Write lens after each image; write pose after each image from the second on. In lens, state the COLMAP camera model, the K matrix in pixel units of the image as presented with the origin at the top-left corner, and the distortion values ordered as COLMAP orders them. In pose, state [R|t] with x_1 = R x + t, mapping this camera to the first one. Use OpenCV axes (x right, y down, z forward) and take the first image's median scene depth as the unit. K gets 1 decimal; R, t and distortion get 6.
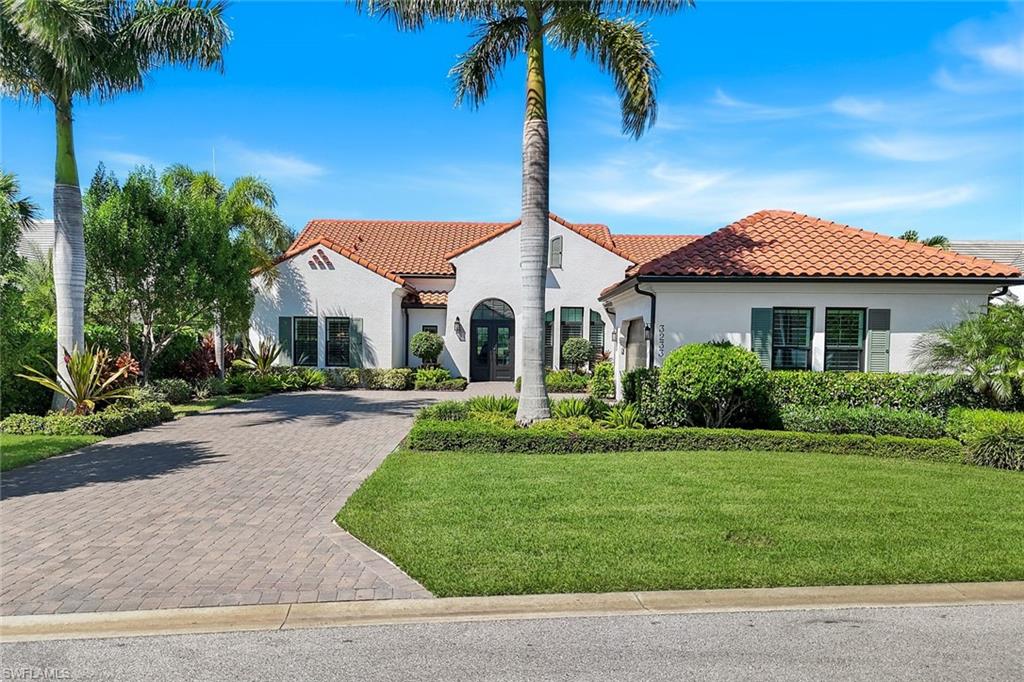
lens RADIAL K [[799.8, 0, 512.4], [0, 799.8, 378.4], [0, 0, 1]] dist [0.060153, -0.003559]
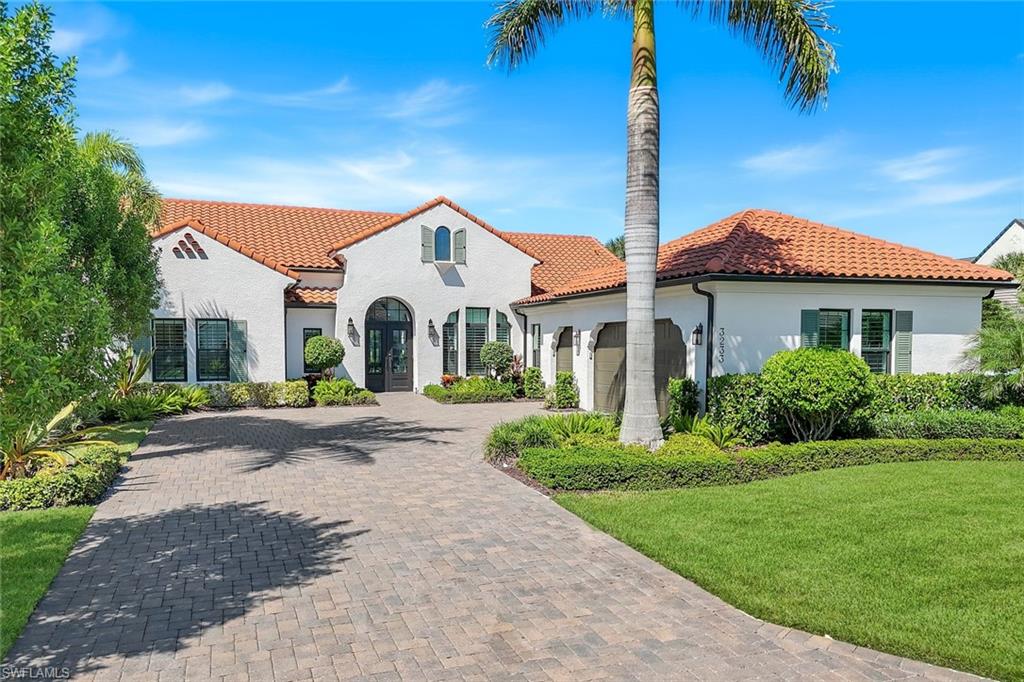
lens RADIAL K [[799.8, 0, 512.4], [0, 799.8, 378.4], [0, 0, 1]] dist [0.060153, -0.003559]
pose [[0.933505, -0.029385, 0.357358, -0.231795], [0.028985, 0.999559, 0.006477, -0.014052], [-0.357390, 0.004312, 0.933945, 0.148365]]
